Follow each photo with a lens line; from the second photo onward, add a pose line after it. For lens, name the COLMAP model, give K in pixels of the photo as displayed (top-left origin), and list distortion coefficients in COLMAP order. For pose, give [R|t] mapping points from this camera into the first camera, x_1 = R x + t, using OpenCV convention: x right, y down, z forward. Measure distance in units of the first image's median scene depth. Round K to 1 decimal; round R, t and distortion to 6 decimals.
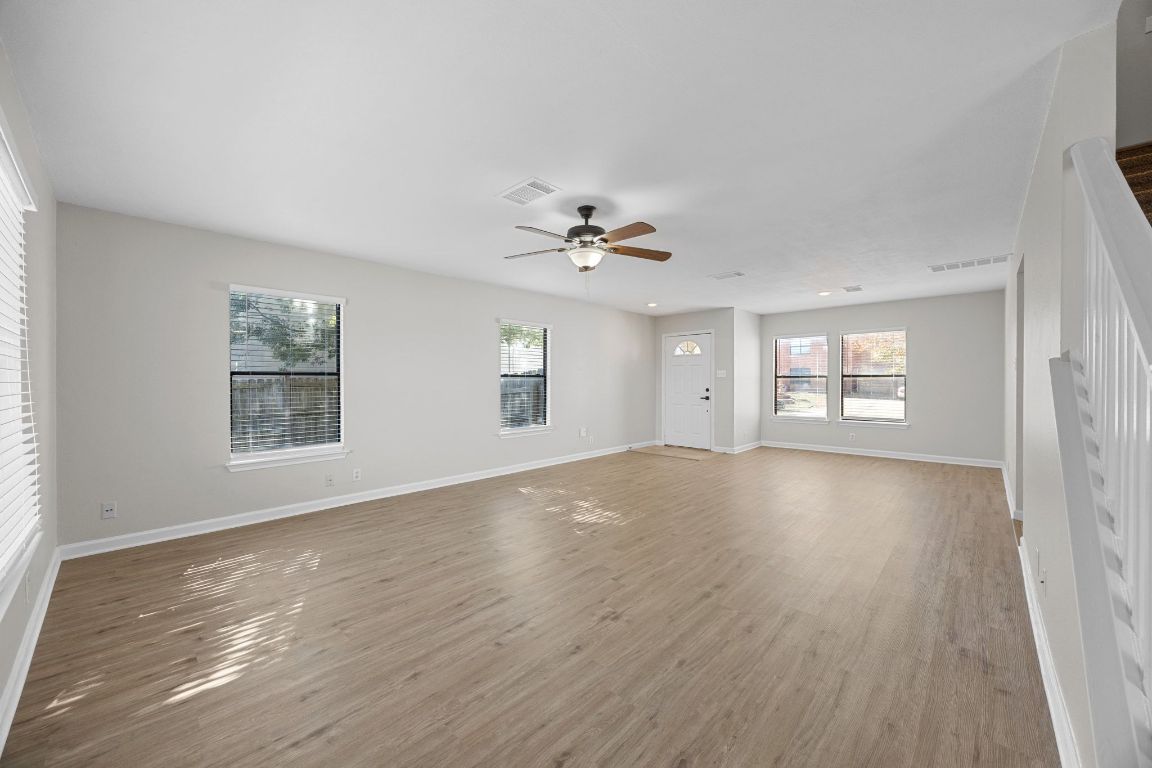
lens RADIAL K [[434.1, 0, 568.5], [0, 434.1, 382.0], [0, 0, 1]] dist [0.001669, 0.000257]
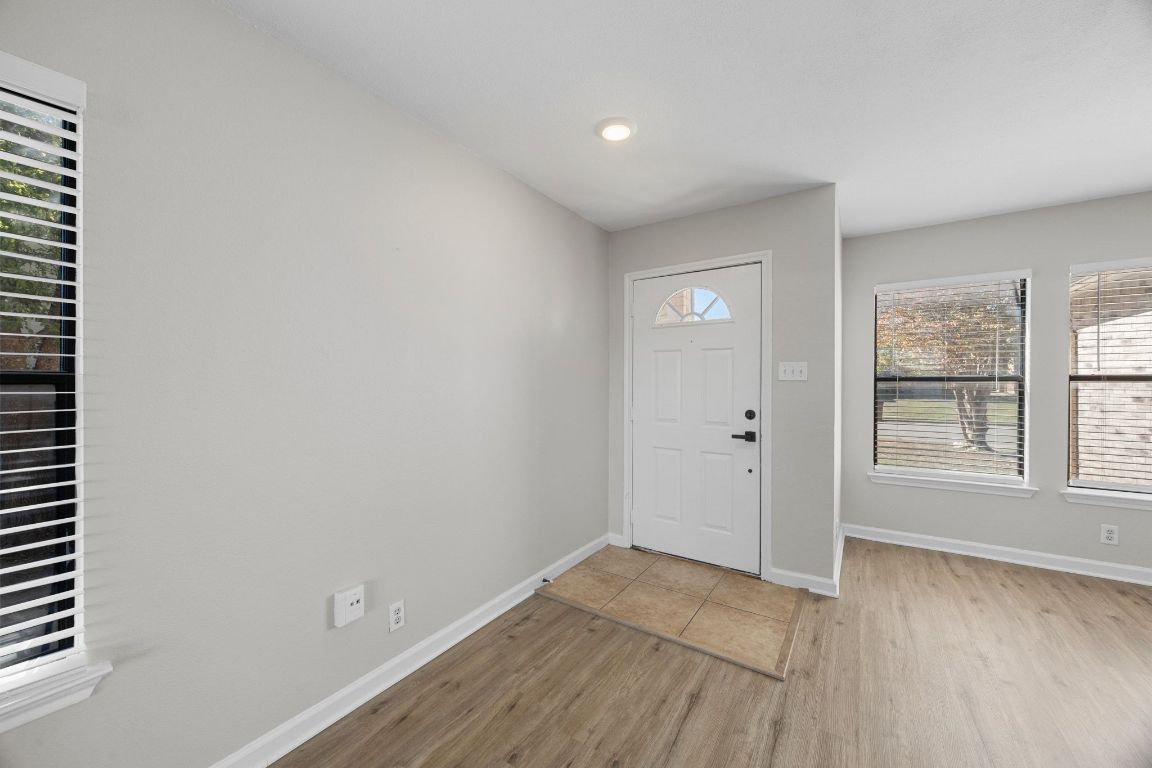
lens RADIAL K [[434.1, 0, 577.1], [0, 434.1, 386.6], [0, 0, 1]] dist [0.001669, 0.000257]
pose [[0.983604, -0.005623, 0.180256, 0.102743], [0.003750, 0.999935, 0.010730, -0.010104], [-0.180304, -0.009878, 0.983561, 0.637677]]
